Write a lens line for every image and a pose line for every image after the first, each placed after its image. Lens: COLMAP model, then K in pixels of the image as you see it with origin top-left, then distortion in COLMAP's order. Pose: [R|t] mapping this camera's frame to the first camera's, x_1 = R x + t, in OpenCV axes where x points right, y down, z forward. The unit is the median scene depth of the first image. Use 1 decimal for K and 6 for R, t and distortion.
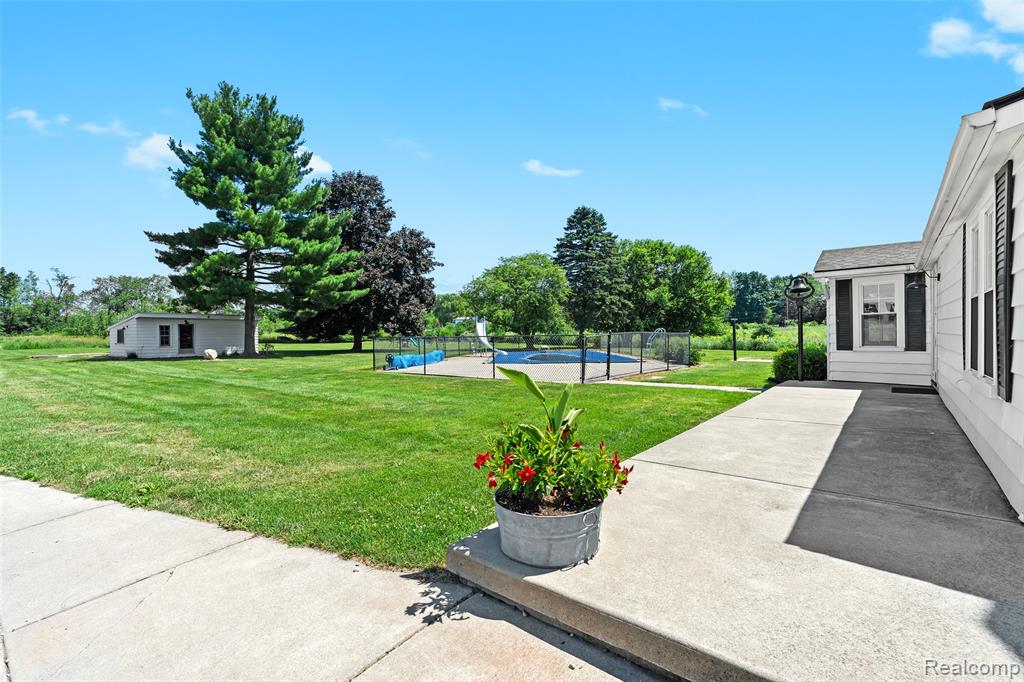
lens RADIAL K [[470.0, 0, 515.2], [0, 470.0, 338.0], [0, 0, 1]] dist [0.003275, 0.000107]
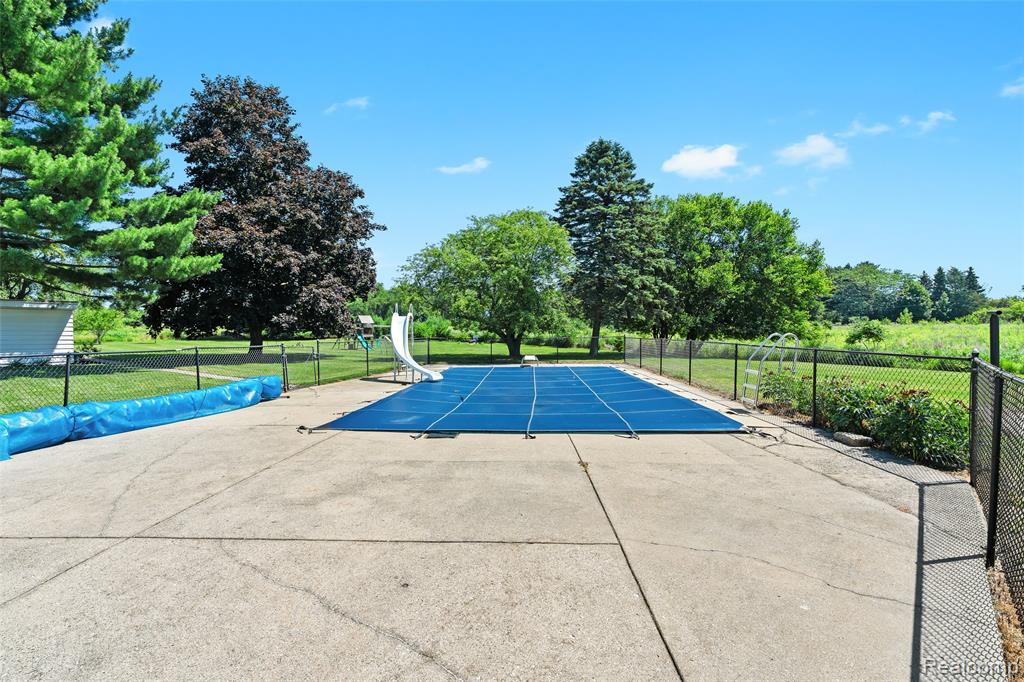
lens RADIAL K [[495.5, 0, 506.0], [0, 495.5, 337.3], [0, 0, 1]] dist [-0.006316, 0.000244]
pose [[0.998745, 0.011485, -0.048755, 0.051203], [-0.011029, 0.999893, 0.009616, -0.010424], [0.048860, -0.009067, 0.998764, 0.309313]]
